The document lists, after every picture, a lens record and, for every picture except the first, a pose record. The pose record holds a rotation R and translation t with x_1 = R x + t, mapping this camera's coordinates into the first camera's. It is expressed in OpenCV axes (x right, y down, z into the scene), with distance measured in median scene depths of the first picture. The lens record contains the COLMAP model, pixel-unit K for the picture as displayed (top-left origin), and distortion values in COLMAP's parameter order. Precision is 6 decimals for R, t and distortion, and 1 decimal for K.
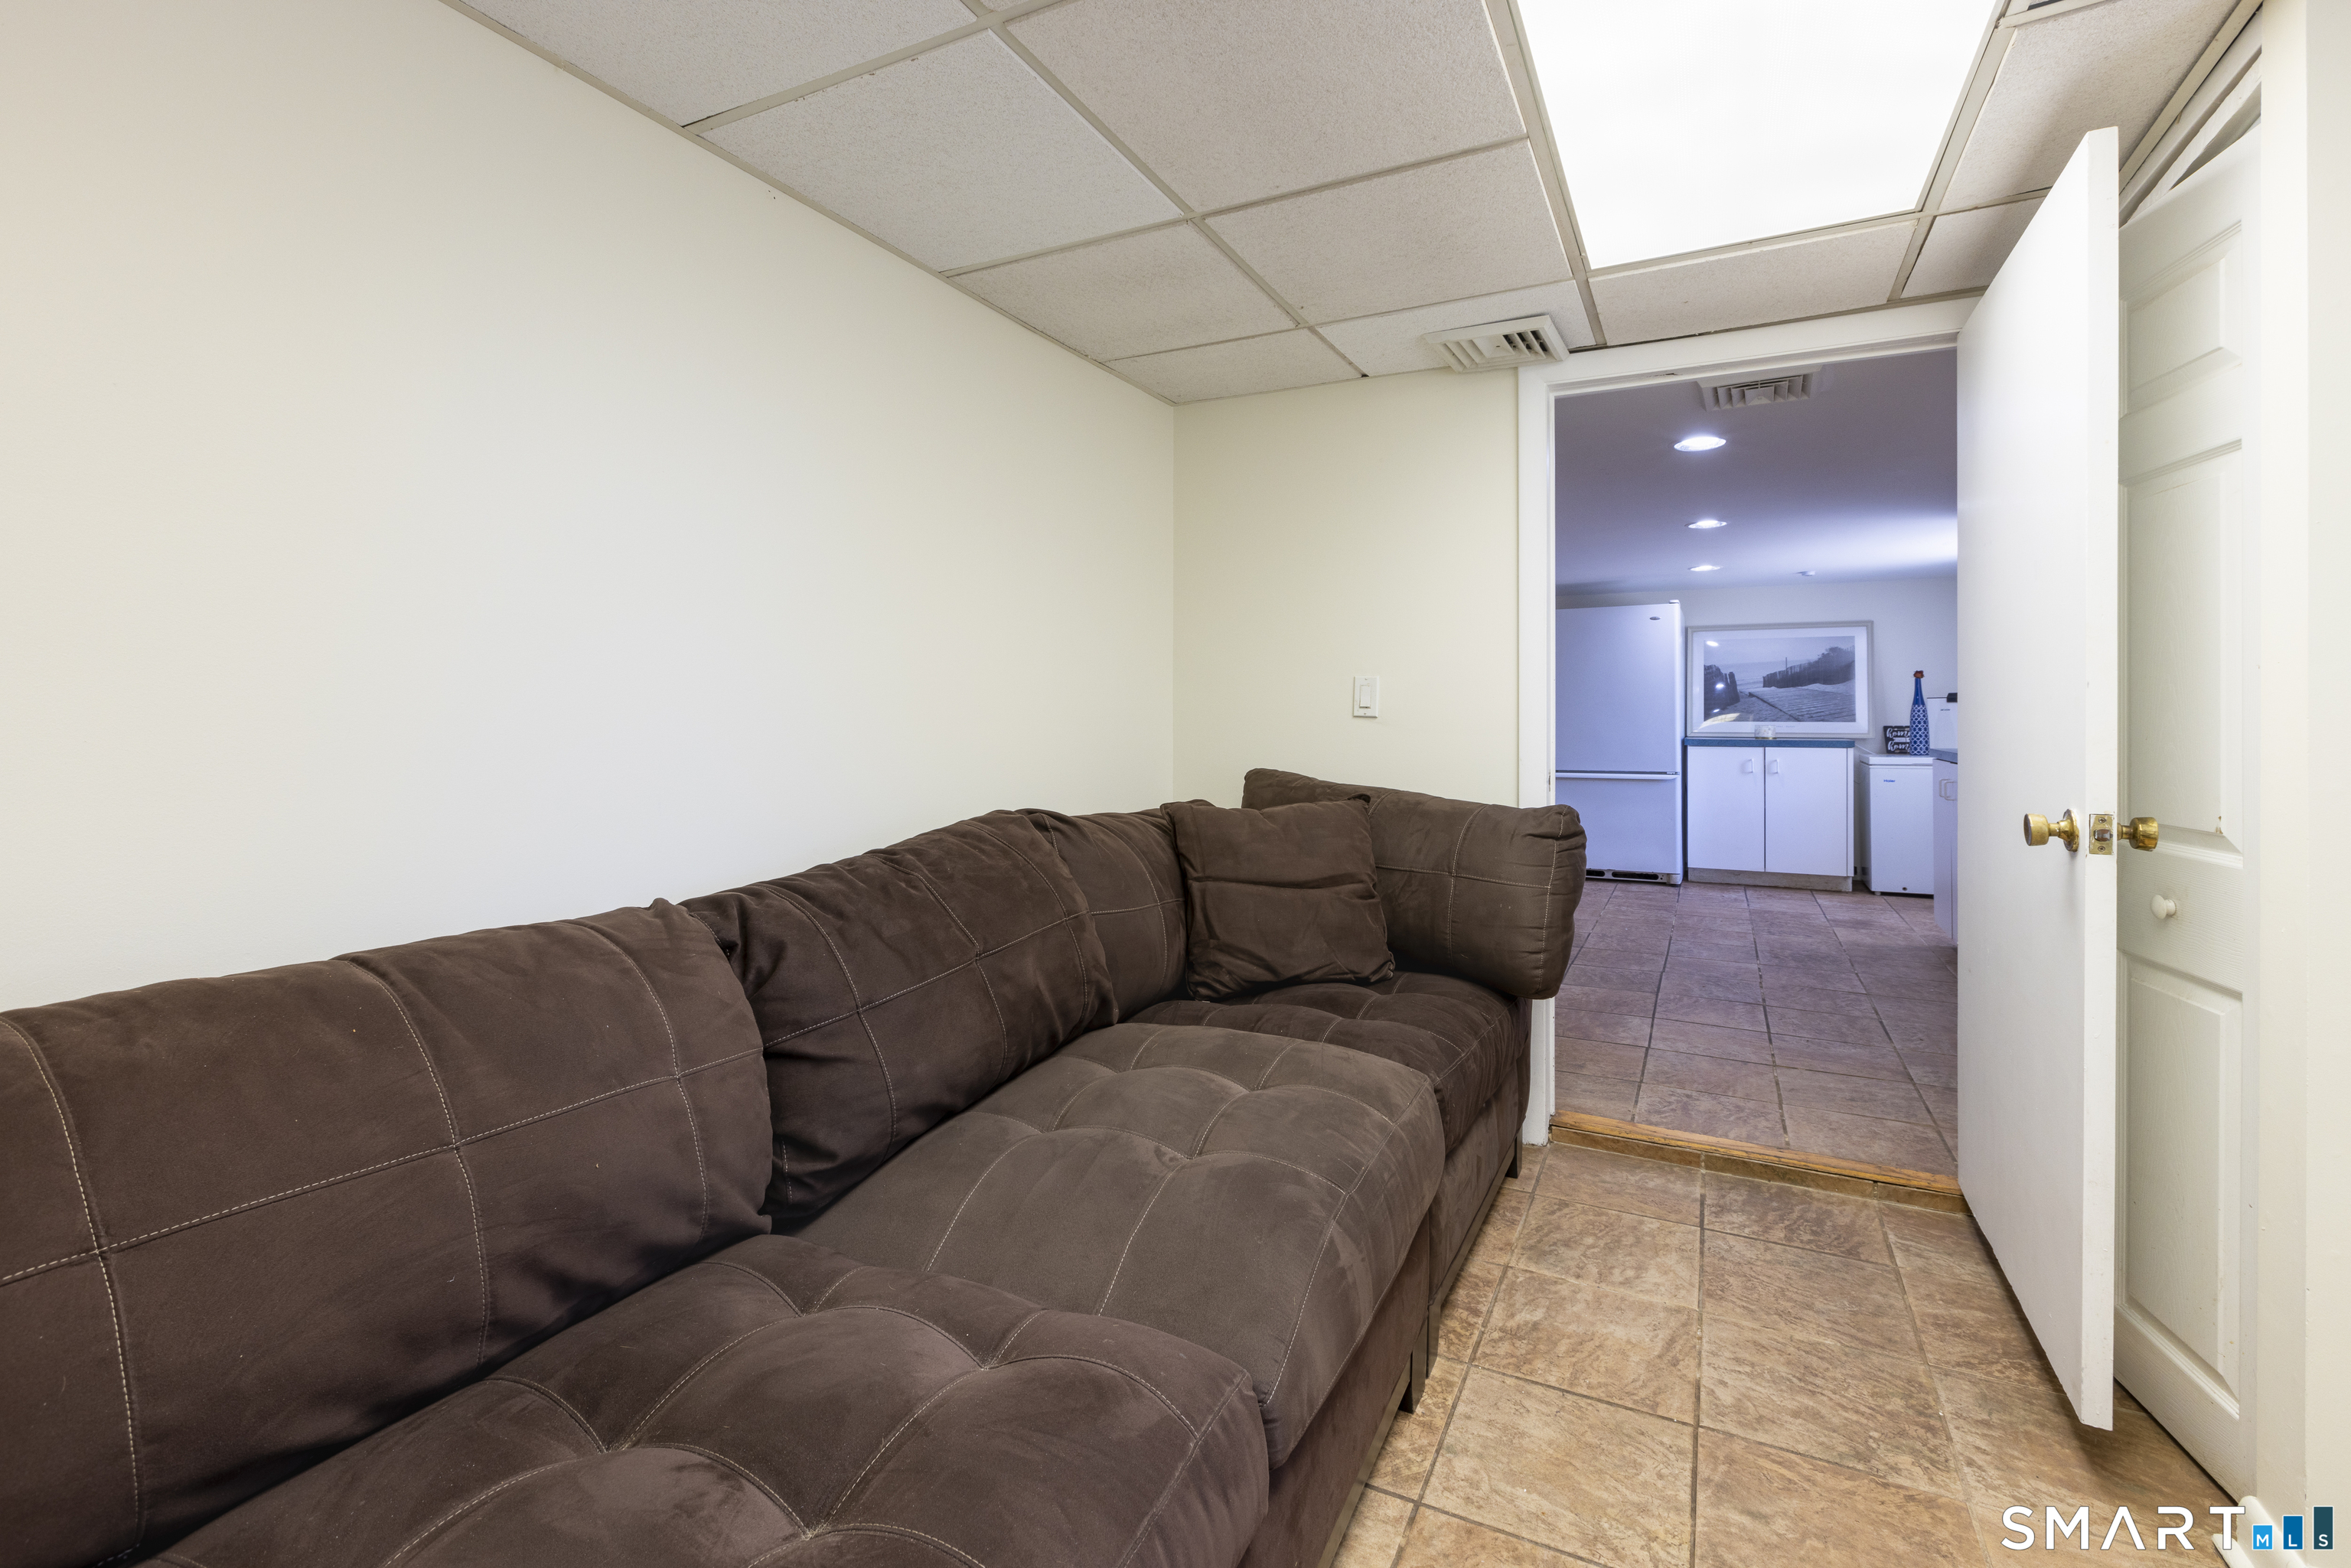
lens RADIAL K [[1037.0, 0, 1174.7], [0, 1037.0, 715.8], [0, 0, 1]] dist [-0.000075, -0.000009]
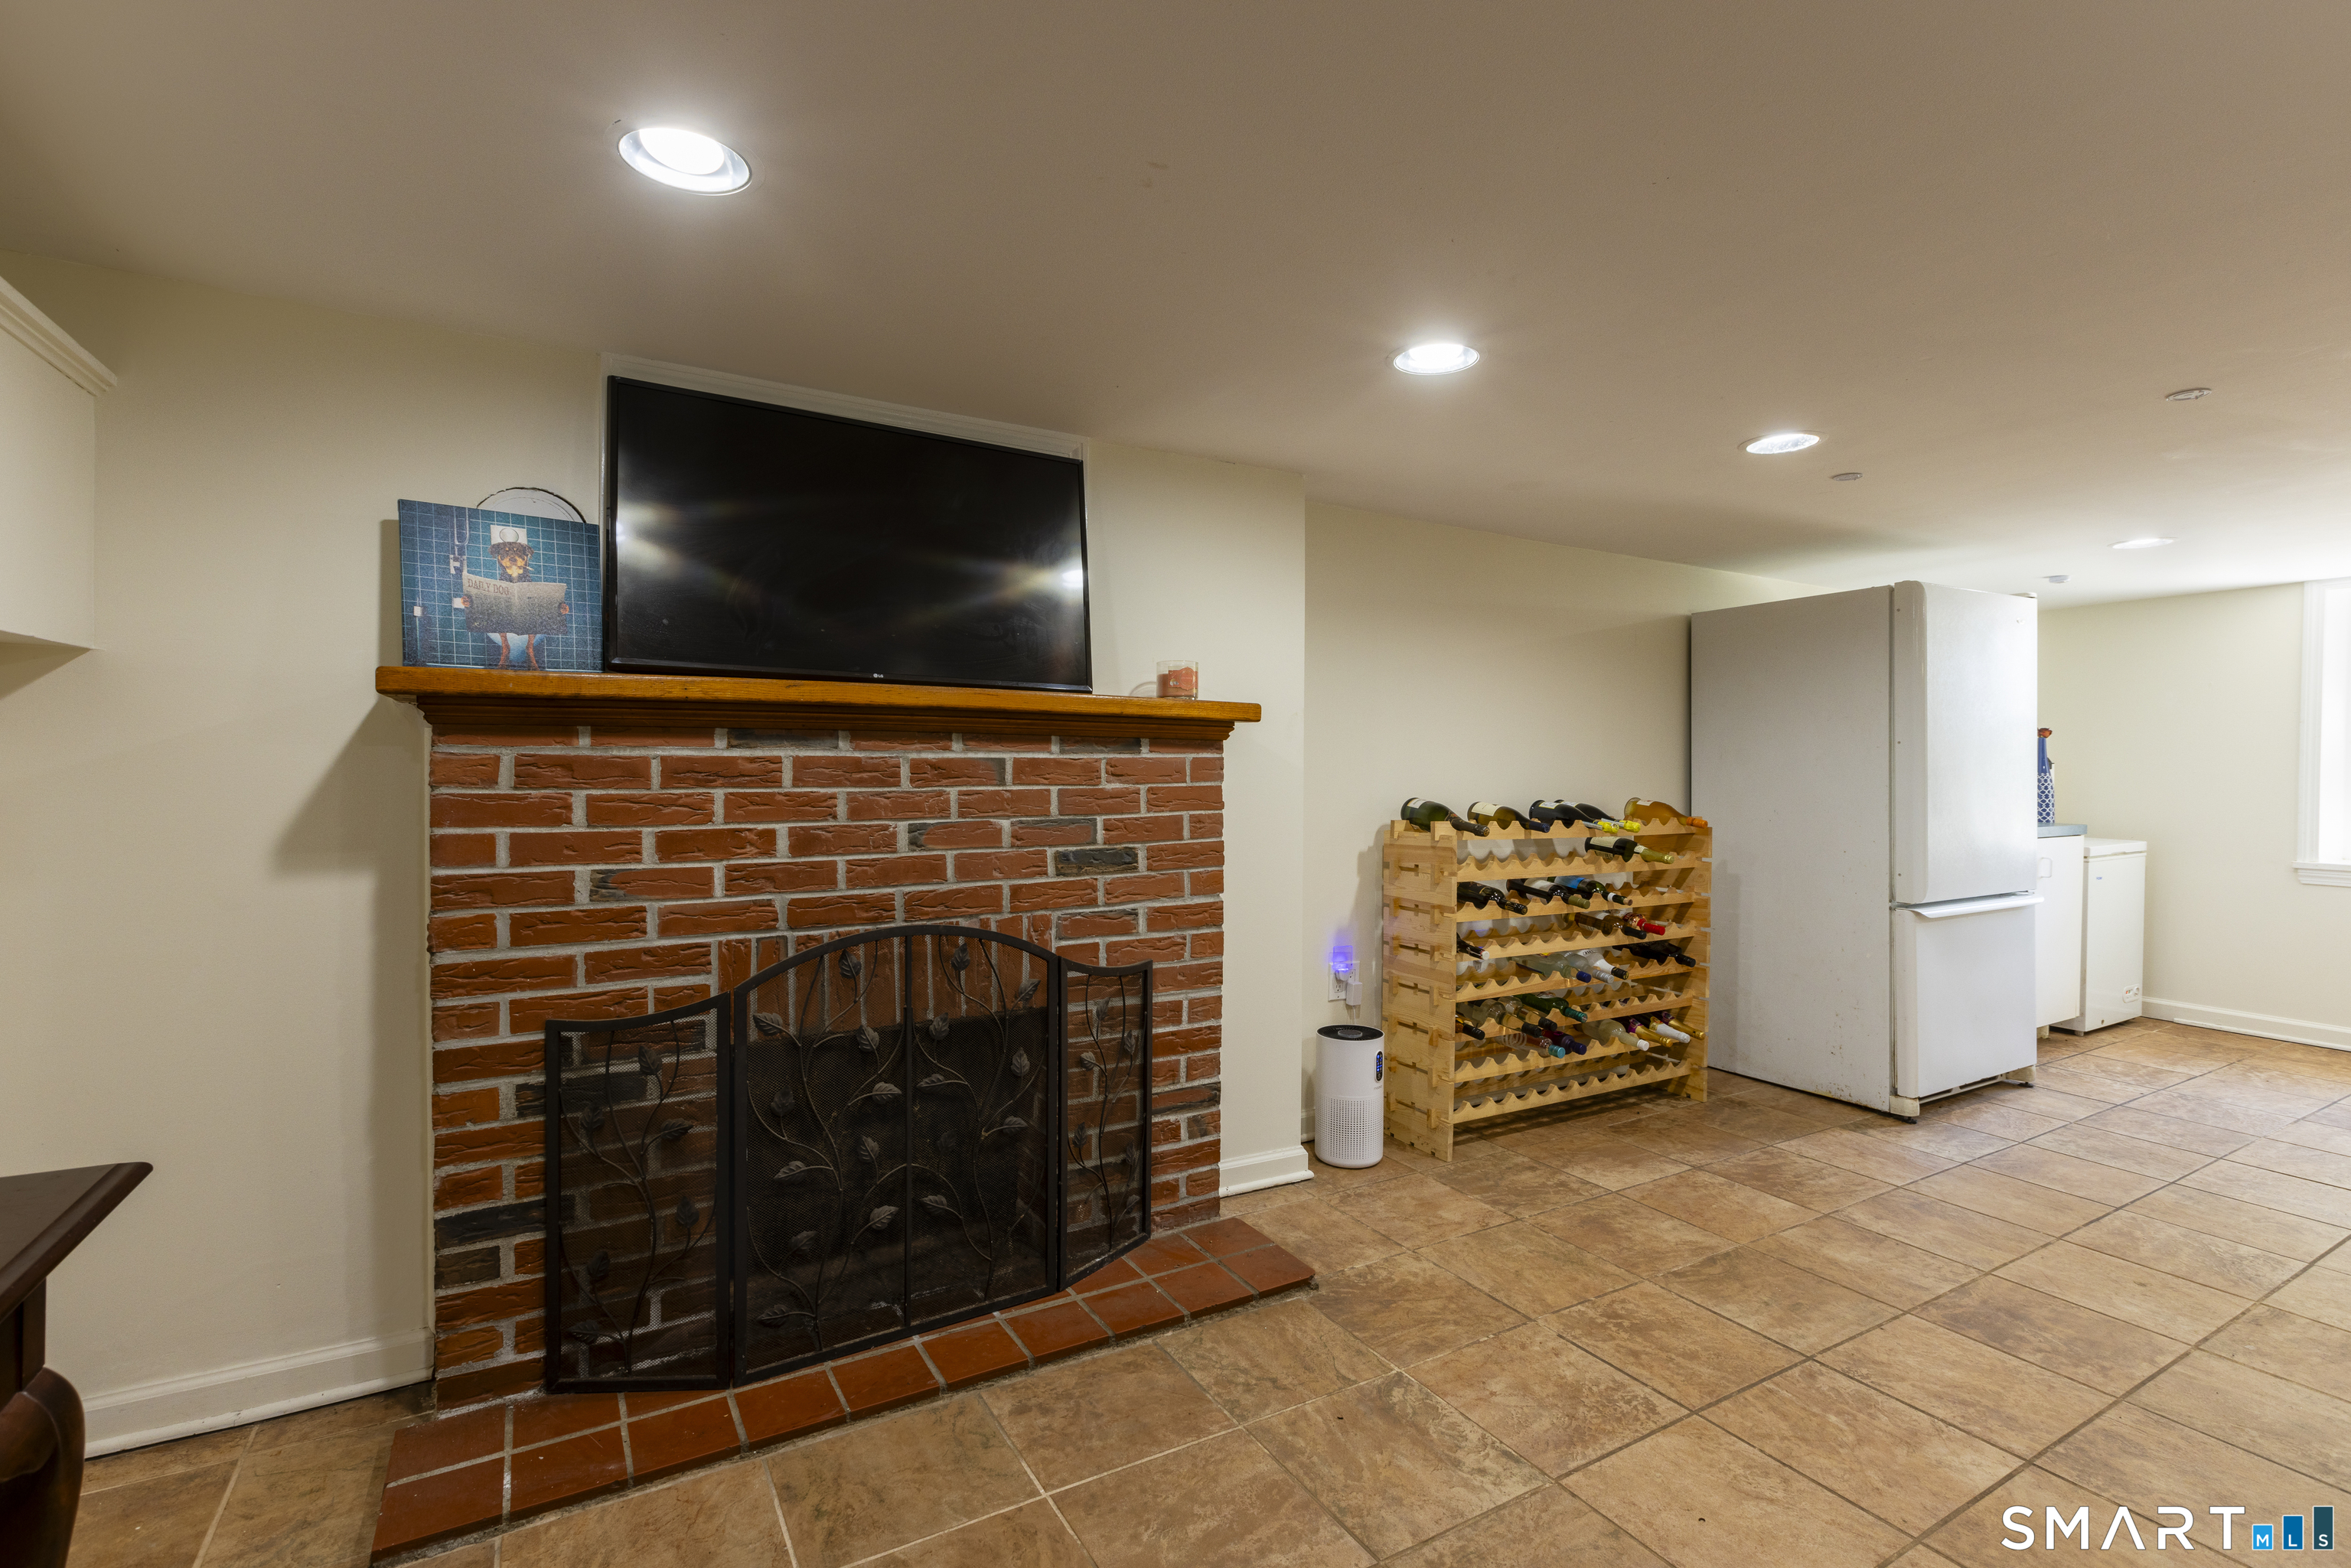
lens RADIAL K [[1053.5, 0, 1182.1], [0, 1053.5, 776.6], [0, 0, 1]] dist [-0.002488, -0.000220]
pose [[0.534647, -0.009595, 0.845021, -0.265320], [-0.006426, 0.999860, 0.015419, -0.015106], [-0.845051, -0.013673, 0.534511, 1.073850]]
